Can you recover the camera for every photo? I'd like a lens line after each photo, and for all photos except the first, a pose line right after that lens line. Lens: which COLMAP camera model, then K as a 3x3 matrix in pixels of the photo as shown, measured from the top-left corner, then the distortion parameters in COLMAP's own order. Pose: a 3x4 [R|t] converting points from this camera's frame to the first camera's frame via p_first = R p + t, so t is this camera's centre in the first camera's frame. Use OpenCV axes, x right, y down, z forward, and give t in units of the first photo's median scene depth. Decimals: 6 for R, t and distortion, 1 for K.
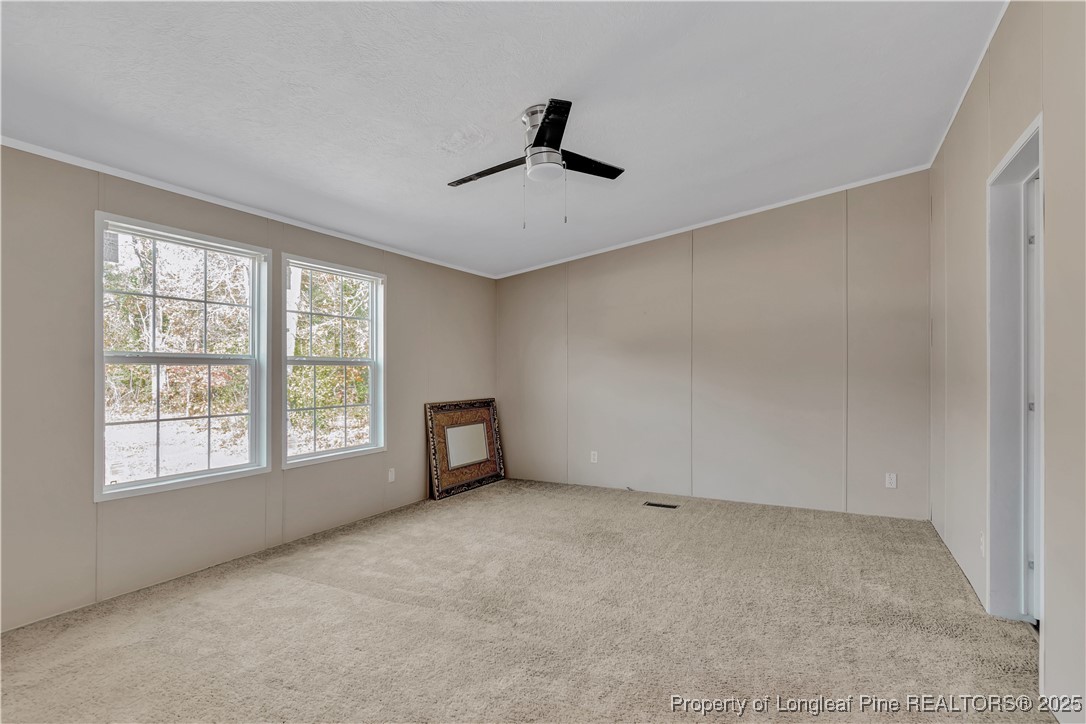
lens RADIAL K [[549.9, 0, 546.8], [0, 549.9, 369.1], [0, 0, 1]] dist [-0.001837, -0.002140]
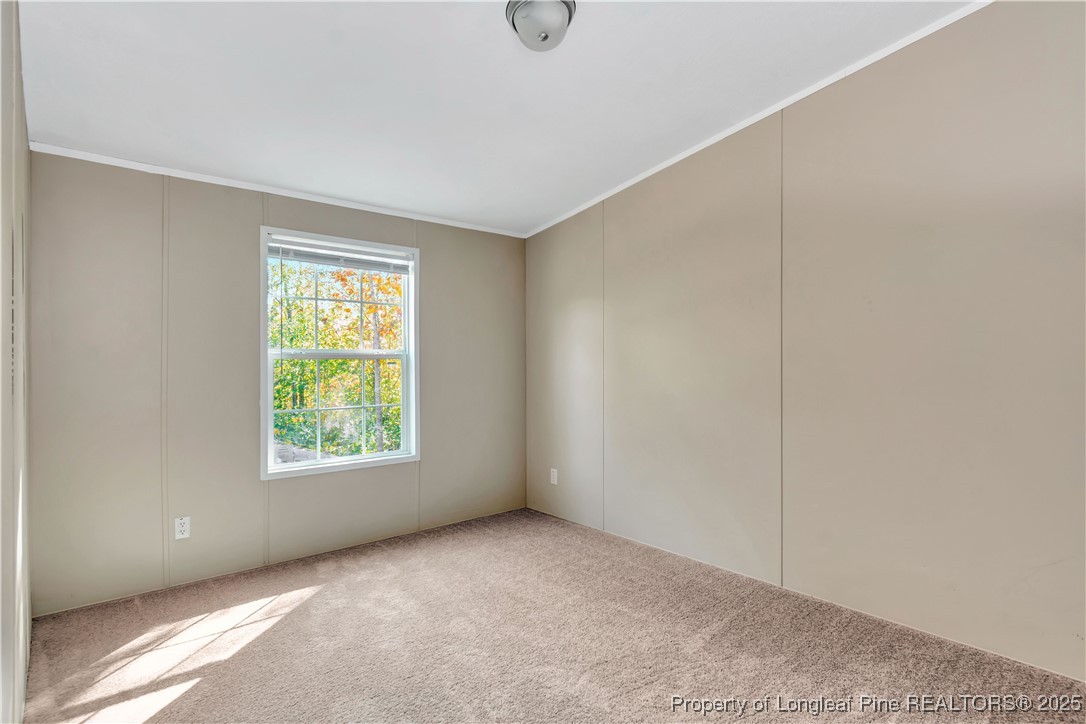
lens RADIAL K [[502.4, 0, 543.0], [0, 502.4, 362.0], [0, 0, 1]] dist [-0.000872, -0.000330]
pose [[0.900344, -0.006521, -0.435129, 0.255884], [0.007228, 0.999974, -0.000030, 0.001176], [0.435118, -0.003118, 0.900368, 0.471555]]
